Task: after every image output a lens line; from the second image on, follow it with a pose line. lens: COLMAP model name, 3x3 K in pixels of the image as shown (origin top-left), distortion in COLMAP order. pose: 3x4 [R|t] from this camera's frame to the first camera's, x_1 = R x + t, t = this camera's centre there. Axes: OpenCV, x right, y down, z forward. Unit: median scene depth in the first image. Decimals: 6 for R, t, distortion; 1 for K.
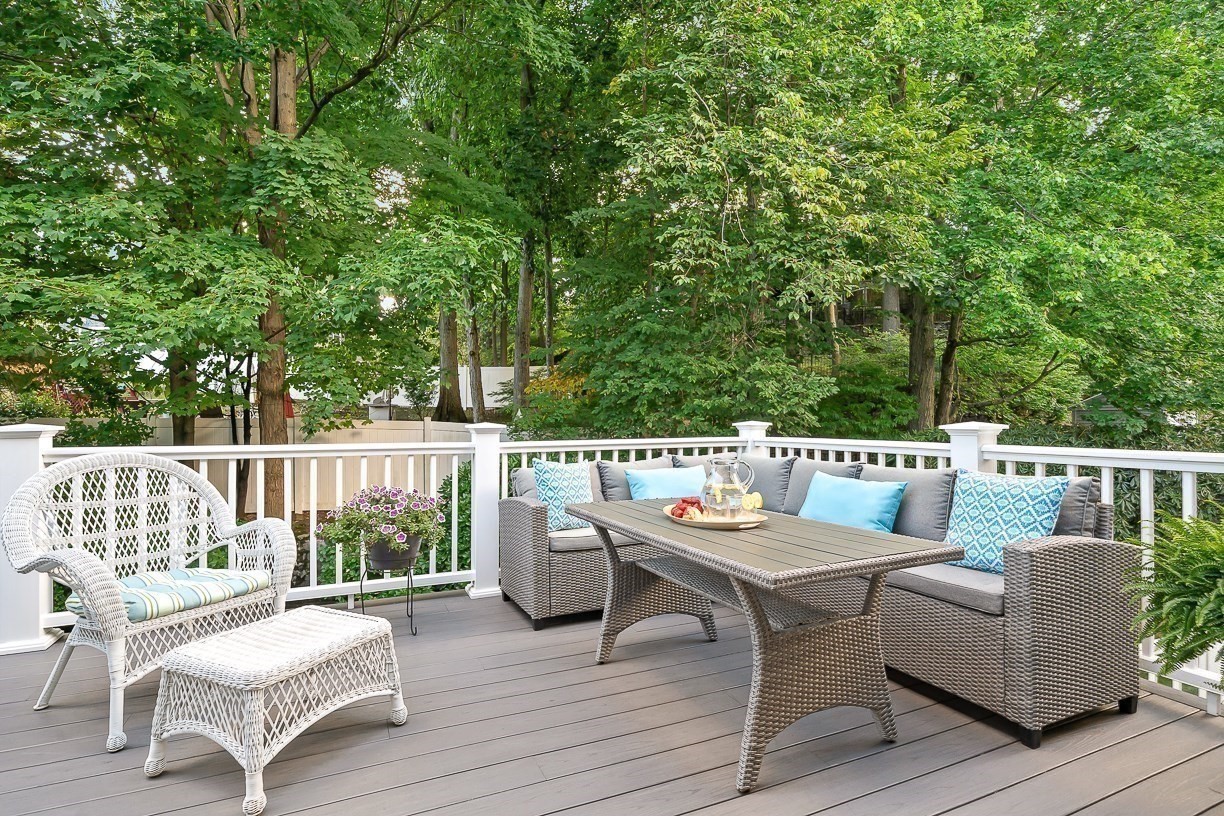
lens RADIAL K [[607.0, 0, 612.9], [0, 607.0, 431.3], [0, 0, 1]] dist [0.008370, 0.000100]
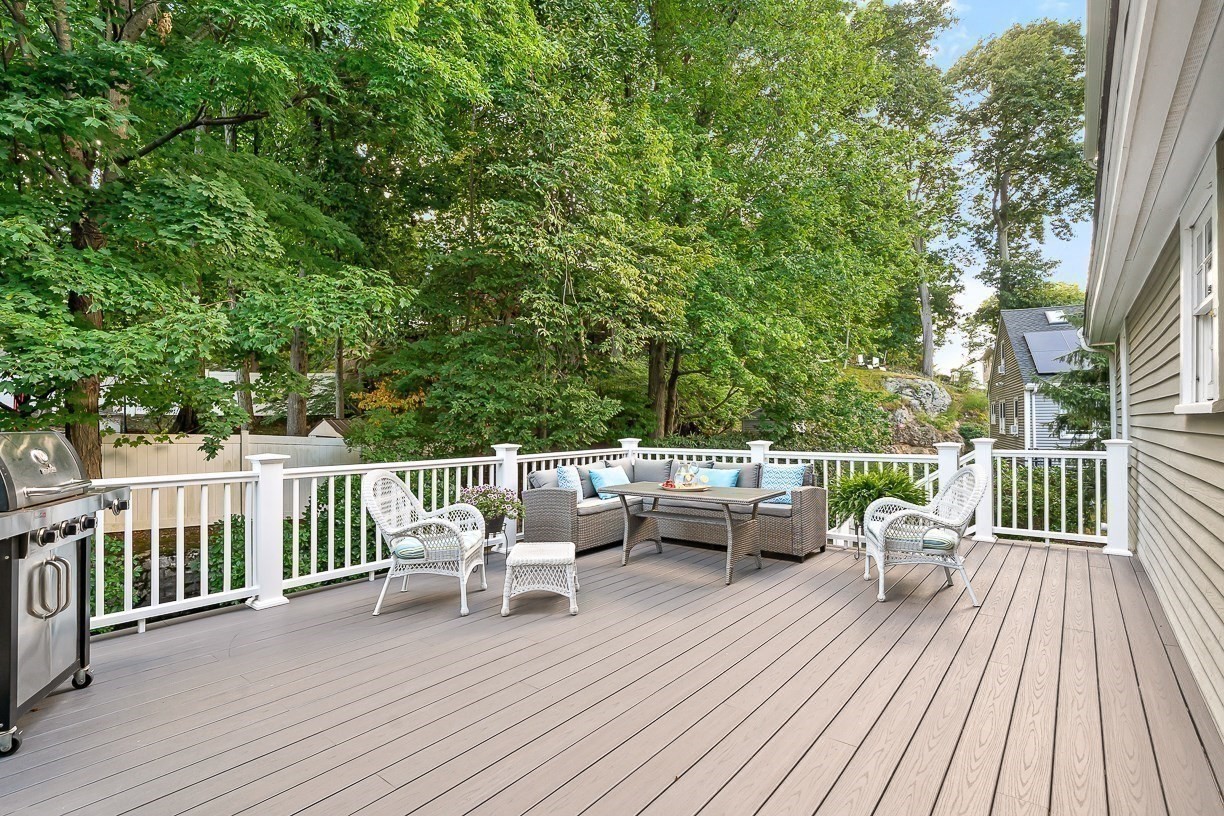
lens RADIAL K [[607.0, 0, 612.9], [0, 607.0, 431.3], [0, 0, 1]] dist [0.008370, 0.000100]
pose [[0.890842, -0.010157, 0.454200, -0.372639], [0.012243, 0.999924, -0.001652, -0.022043], [-0.454149, 0.007032, 0.890898, -0.299578]]
